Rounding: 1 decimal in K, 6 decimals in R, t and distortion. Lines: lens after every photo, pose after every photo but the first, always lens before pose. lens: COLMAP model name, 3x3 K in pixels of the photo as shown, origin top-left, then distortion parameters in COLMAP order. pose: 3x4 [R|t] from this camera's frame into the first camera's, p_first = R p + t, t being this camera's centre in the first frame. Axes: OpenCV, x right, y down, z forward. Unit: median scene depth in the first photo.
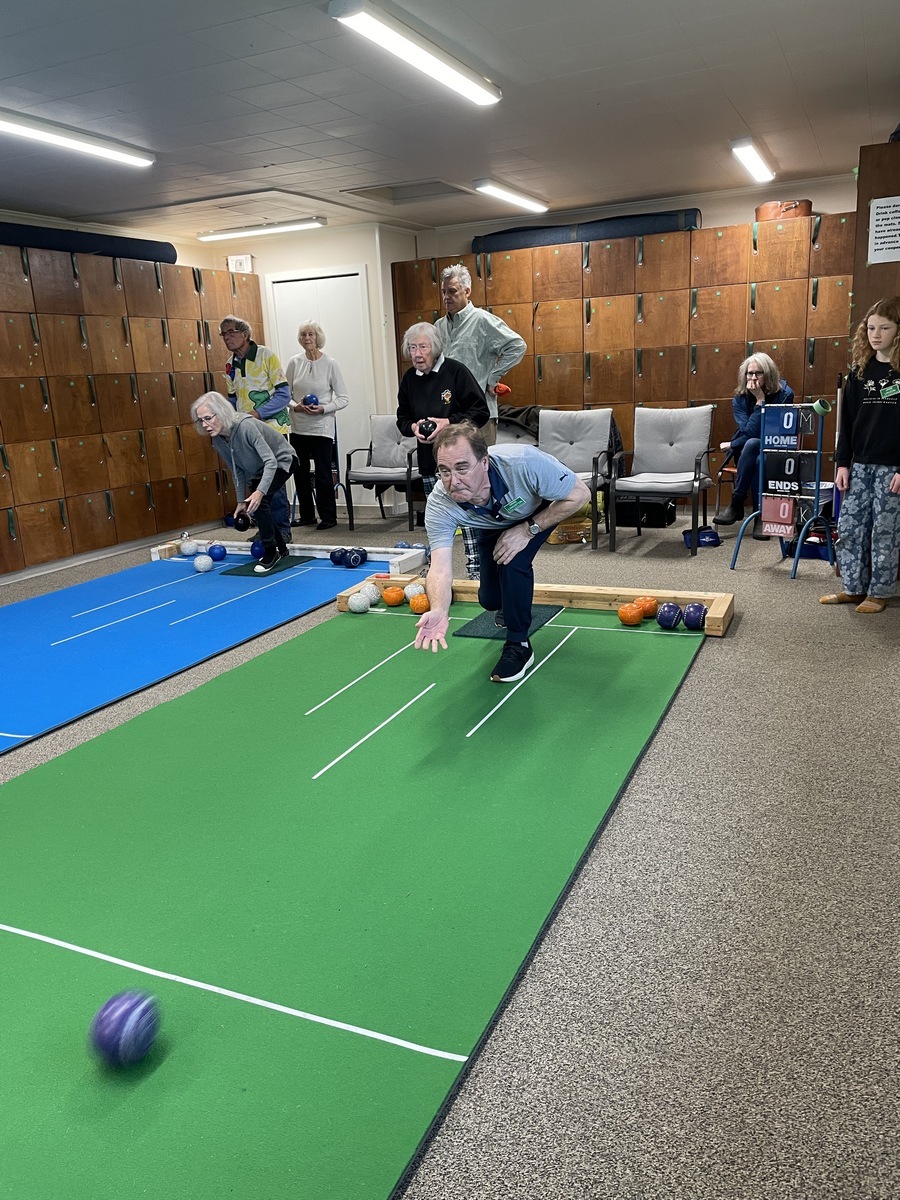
lens RADIAL K [[911.1, 0, 455.8], [0, 911.1, 599.5], [0, 0, 1]] dist [0.063090, -0.007230]
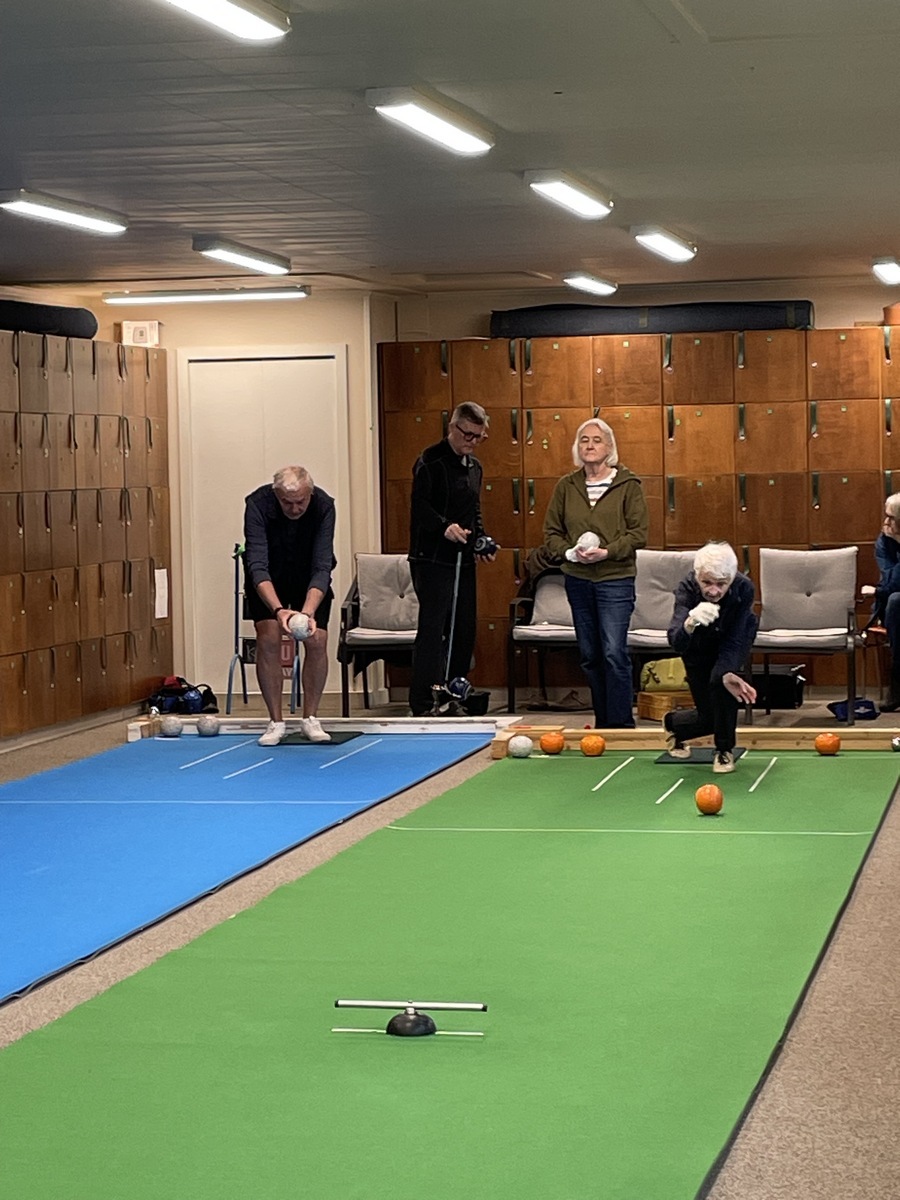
lens RADIAL K [[2924.6, 0, 449.0], [0, 2924.6, 599.2], [0, 0, 1]] dist [0.250504, 0.000000]
pose [[0.976345, 0.019108, 0.215373, -0.543224], [0.026012, 0.978473, -0.204730, 0.305678], [-0.214648, 0.205489, 0.954830, -1.196208]]
